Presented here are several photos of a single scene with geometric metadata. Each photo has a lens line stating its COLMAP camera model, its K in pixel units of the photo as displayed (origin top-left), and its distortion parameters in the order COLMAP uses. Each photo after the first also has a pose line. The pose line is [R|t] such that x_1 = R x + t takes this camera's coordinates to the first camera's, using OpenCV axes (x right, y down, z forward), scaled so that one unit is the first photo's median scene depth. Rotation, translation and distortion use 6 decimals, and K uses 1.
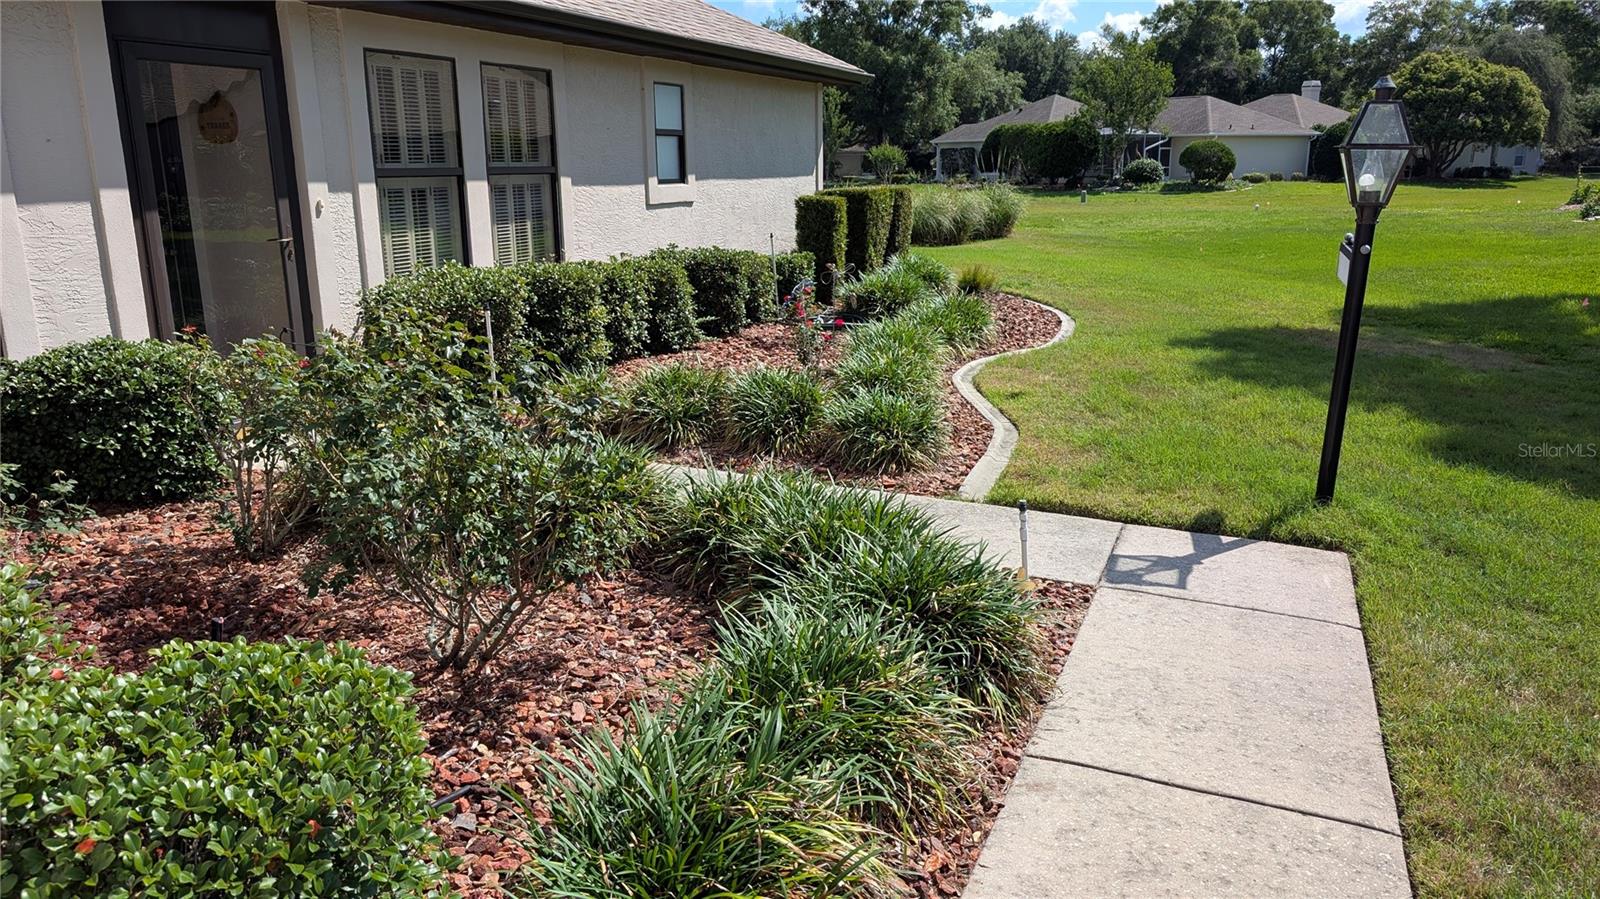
lens RADIAL K [[1133.8, 0, 799.0], [0, 1133.8, 428.4], [0, 0, 1]] dist [0.067641, -0.088452]
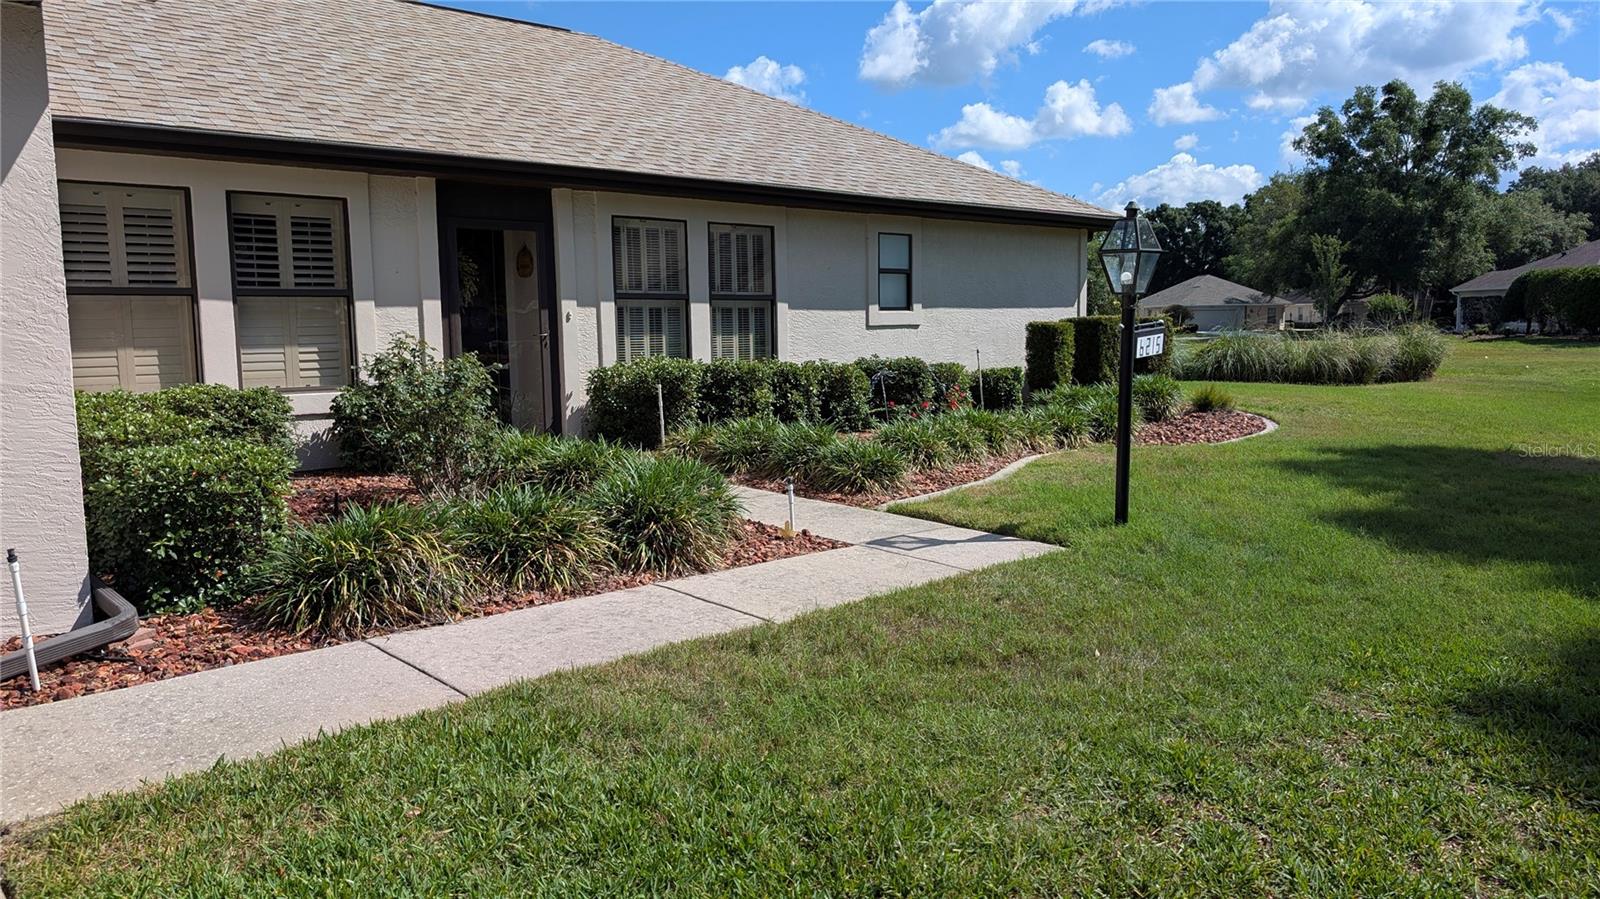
lens RADIAL K [[1084.7, 0, 800.0], [0, 1084.7, 449.5], [0, 0, 1]] dist [0.104908, -0.109380]
pose [[0.905207, 0.043235, -0.422765, 0.326843], [-0.090017, 0.991745, -0.091319, 0.062312], [0.415327, 0.120719, 0.901626, -0.125589]]
